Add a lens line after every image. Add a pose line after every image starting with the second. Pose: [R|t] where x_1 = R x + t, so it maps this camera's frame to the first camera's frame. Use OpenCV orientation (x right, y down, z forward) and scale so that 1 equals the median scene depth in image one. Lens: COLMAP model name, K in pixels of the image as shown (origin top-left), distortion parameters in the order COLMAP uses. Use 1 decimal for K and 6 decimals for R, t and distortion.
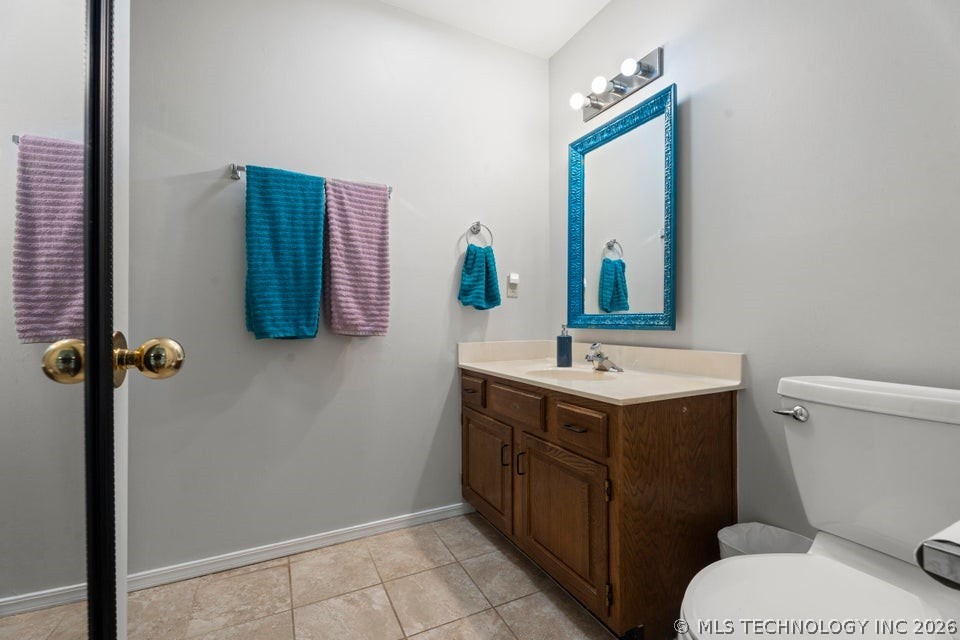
lens RADIAL K [[425.2, 0, 477.7], [0, 425.2, 318.3], [0, 0, 1]] dist [0.004912, -0.002791]
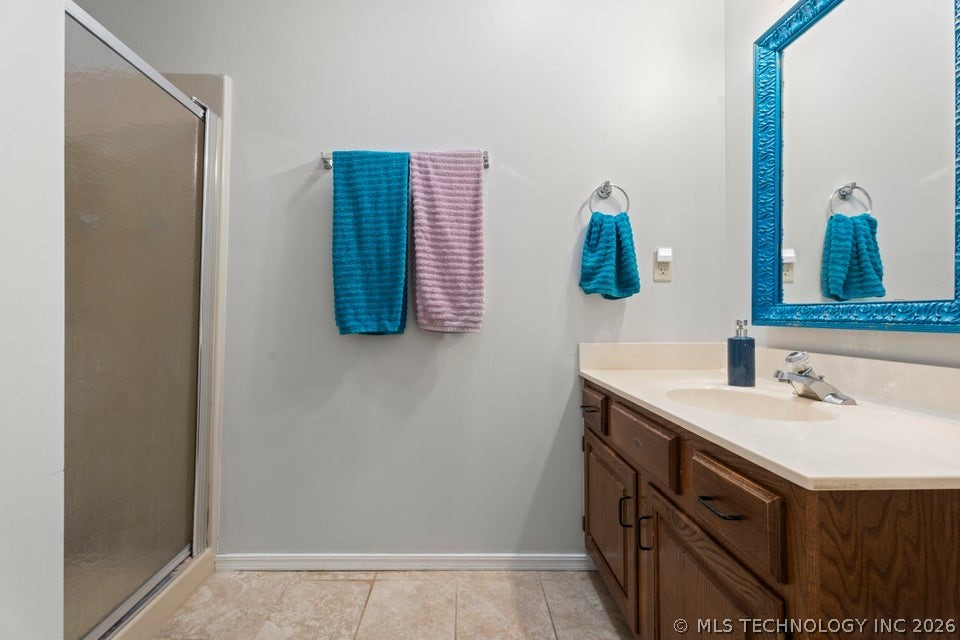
lens RADIAL K [[425.2, 0, 465.0], [0, 425.2, 311.9], [0, 0, 1]] dist [0.004912, -0.002791]
pose [[0.889233, -0.003762, -0.457439, 0.141938], [0.004124, 0.999991, -0.000207, 0.000825], [0.457435, -0.001703, 0.889241, 0.264426]]
